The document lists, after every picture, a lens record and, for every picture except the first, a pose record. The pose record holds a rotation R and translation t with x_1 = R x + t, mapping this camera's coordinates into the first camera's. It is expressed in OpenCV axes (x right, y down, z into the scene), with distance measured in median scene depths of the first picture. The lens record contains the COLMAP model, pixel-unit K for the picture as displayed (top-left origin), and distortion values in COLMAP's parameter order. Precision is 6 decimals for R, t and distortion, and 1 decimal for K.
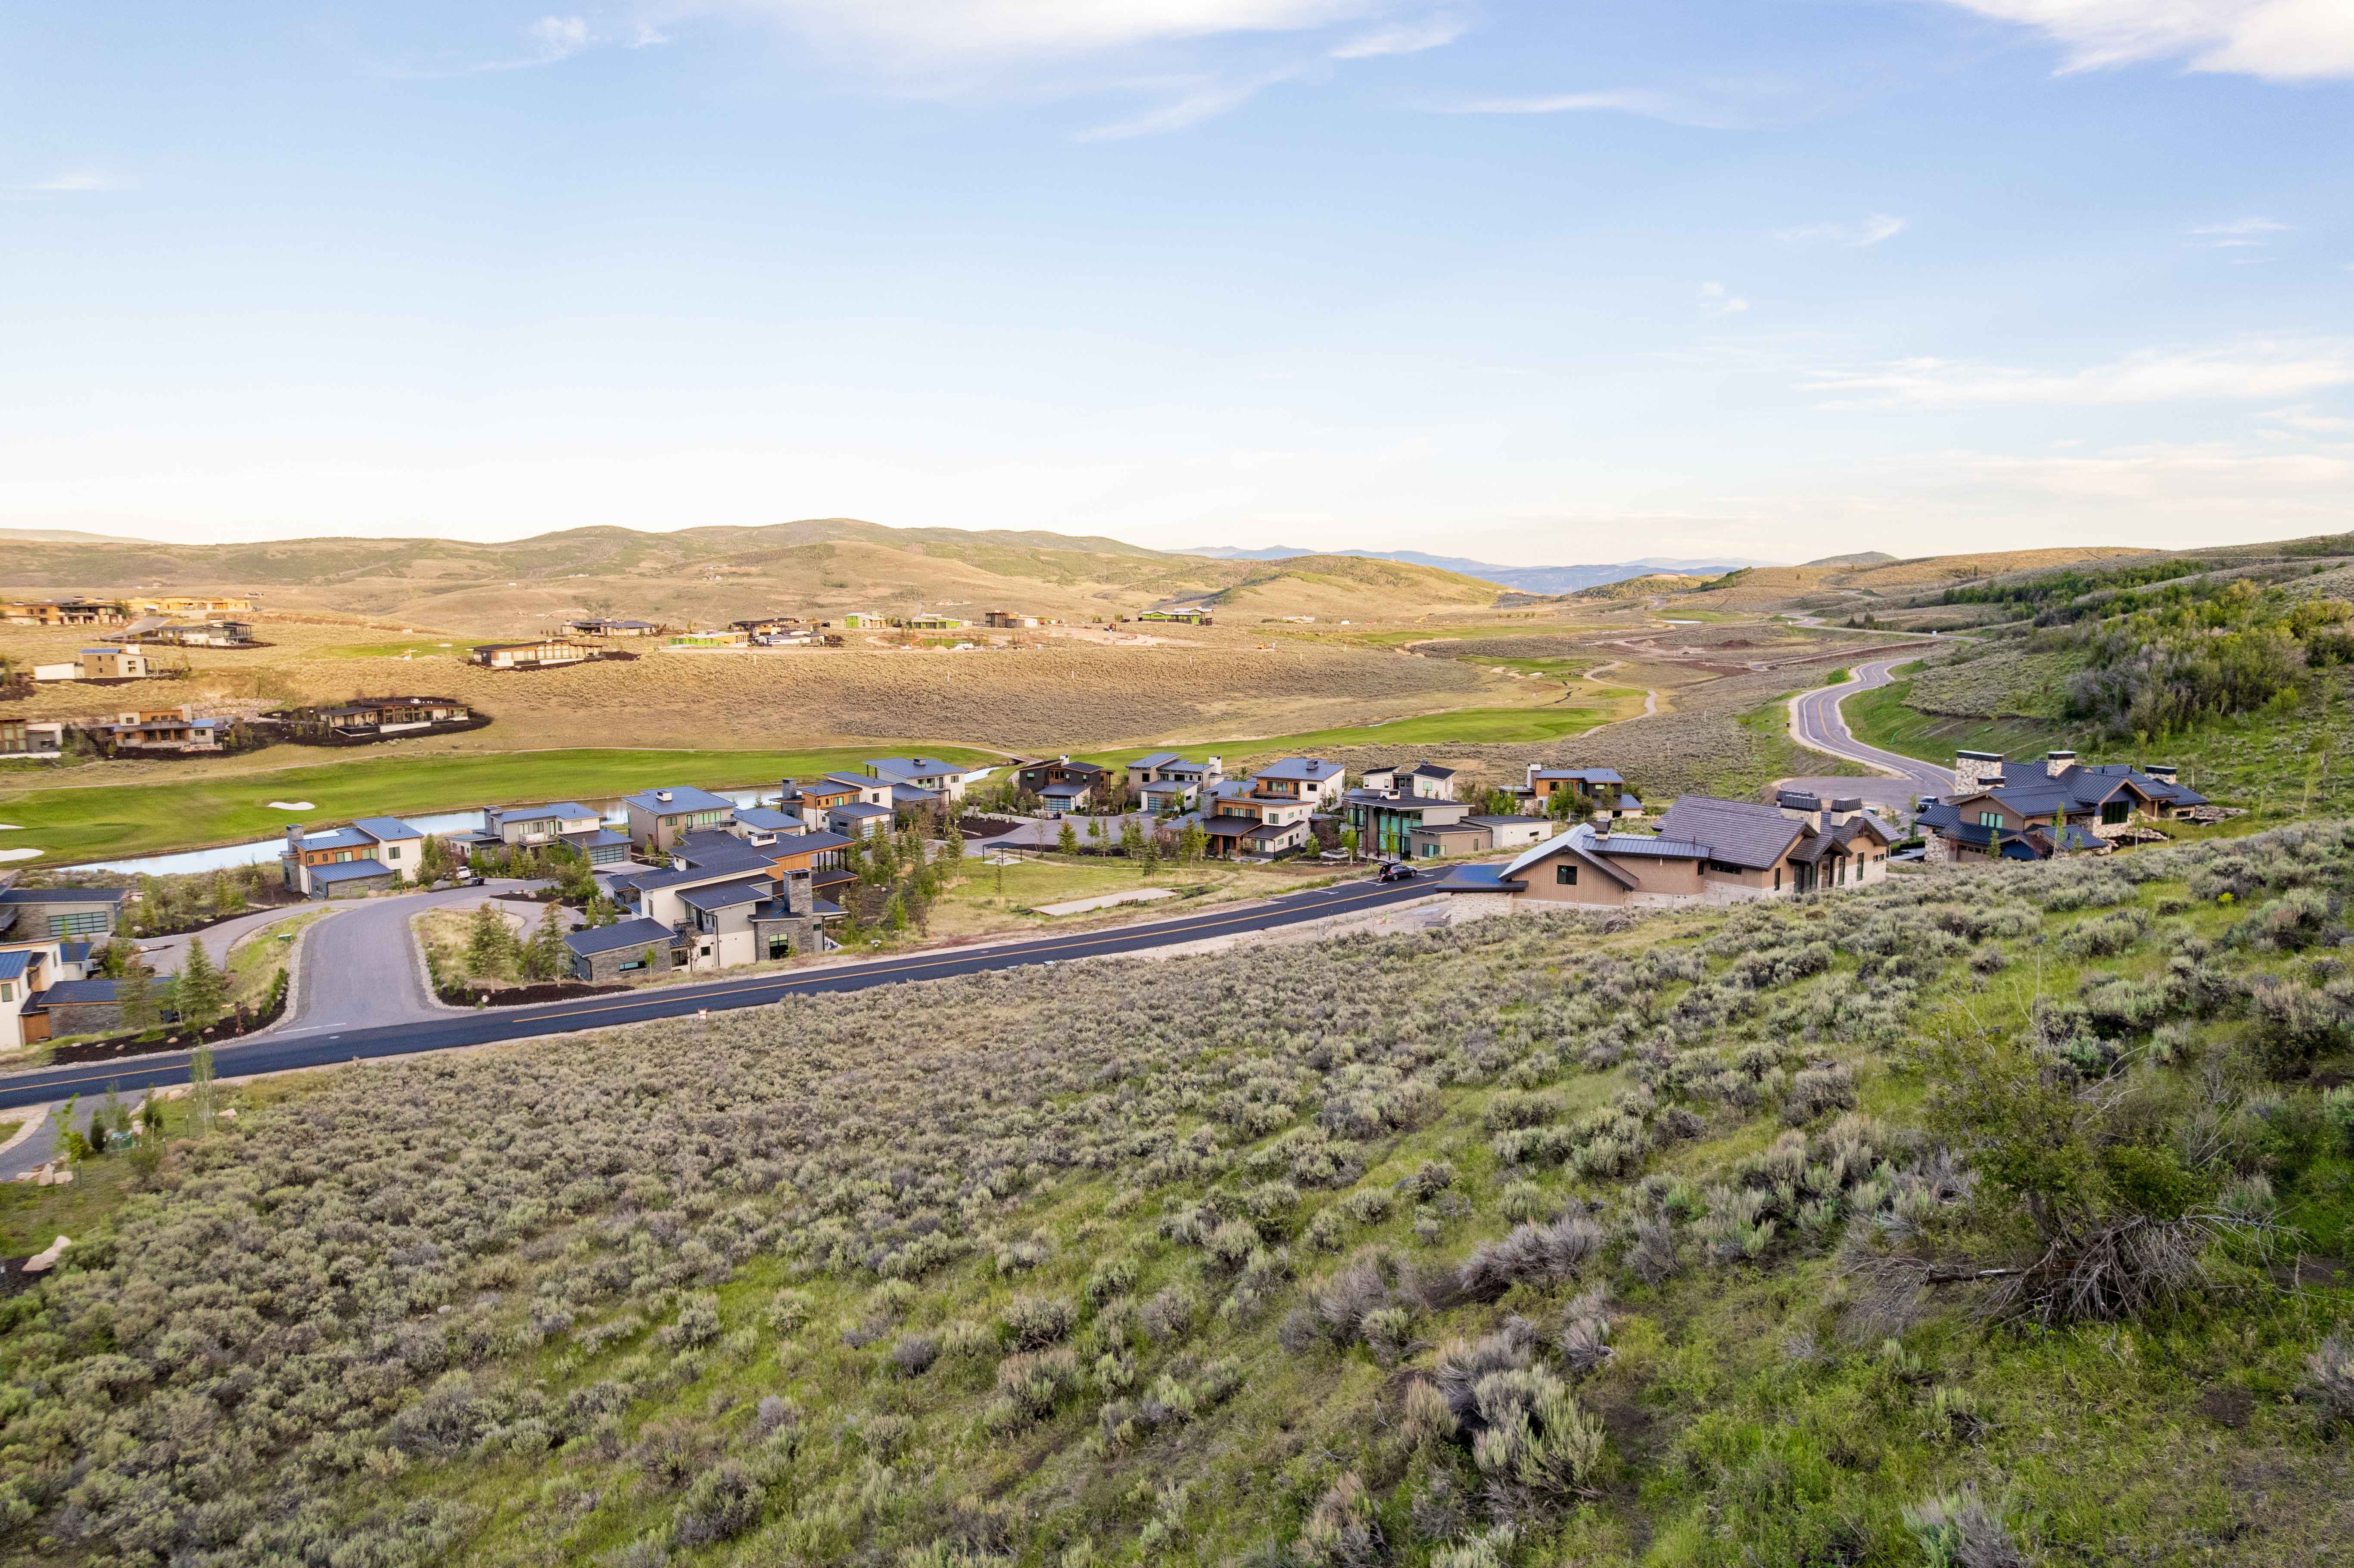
lens RADIAL K [[1508.0, 0, 1178.9], [0, 1508.0, 780.7], [0, 0, 1]] dist [-0.078119, 0.069430]
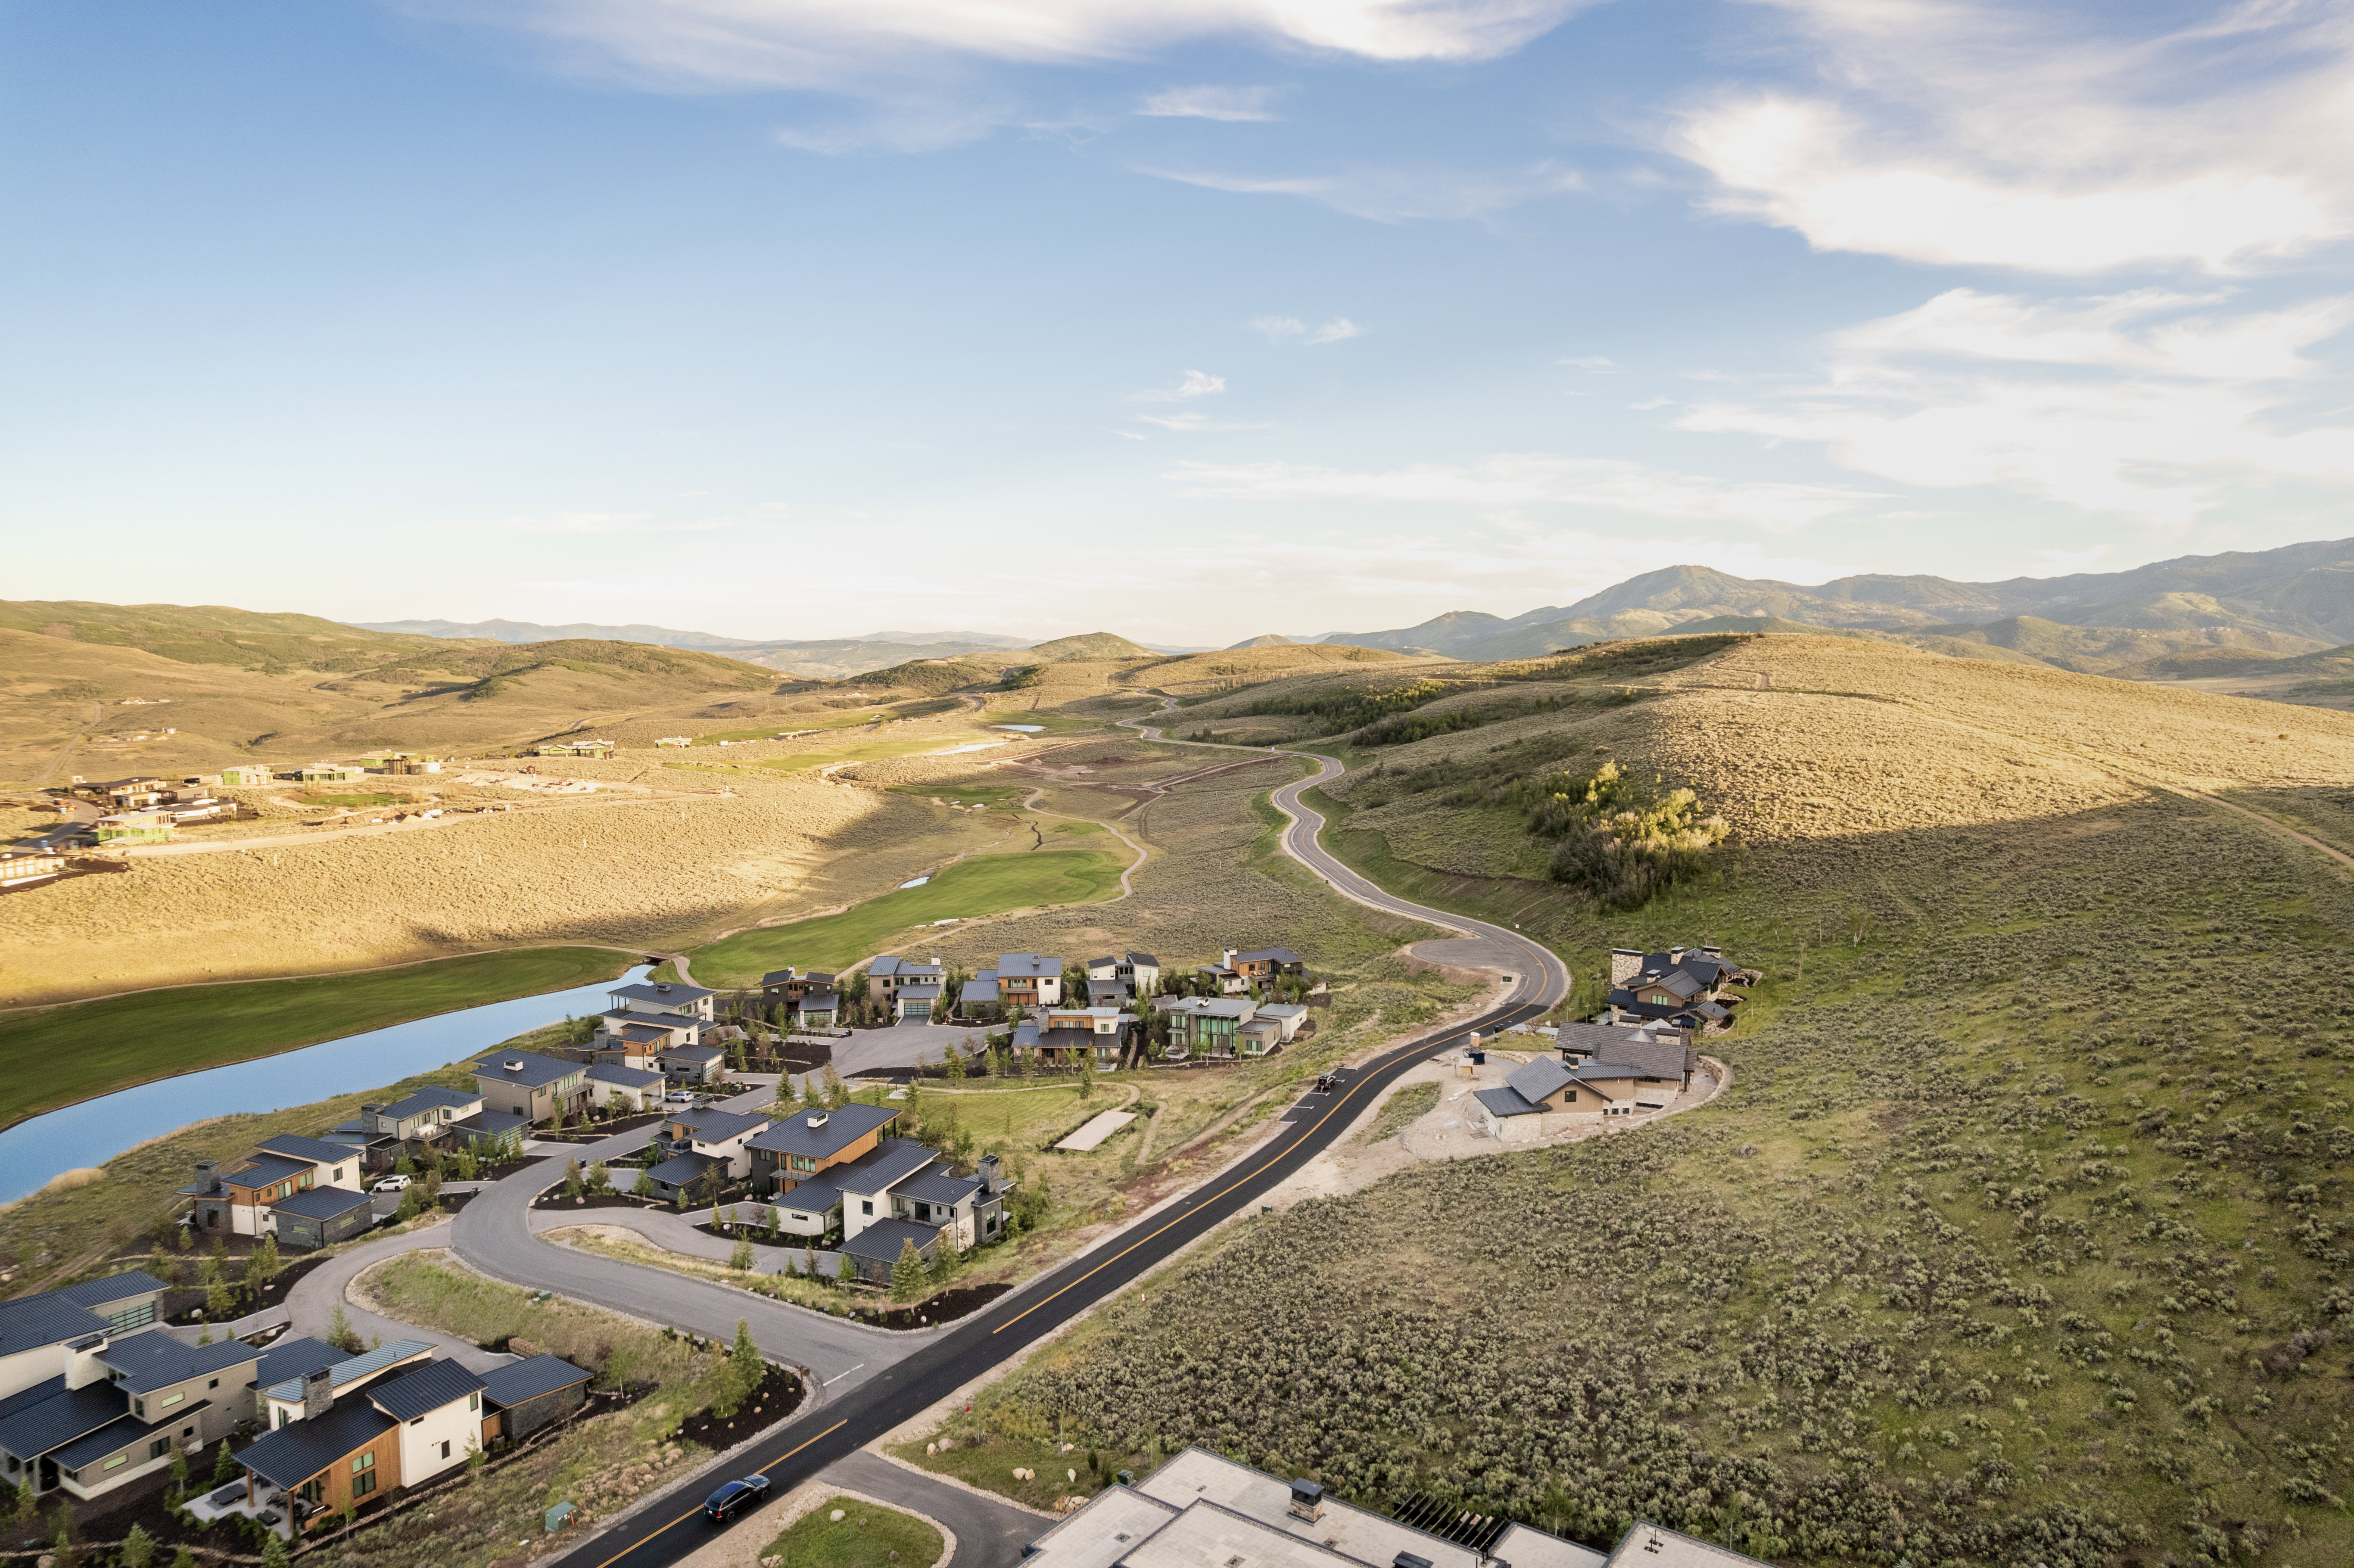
lens RADIAL K [[1508.0, 0, 1182.1], [0, 1508.0, 794.8], [0, 0, 1]] dist [-0.078119, 0.069430]
pose [[0.878814, -0.044678, 0.475069, -0.139080], [0.062881, 0.997768, -0.022486, -0.040608], [-0.473004, 0.049634, 0.879661, -0.035766]]
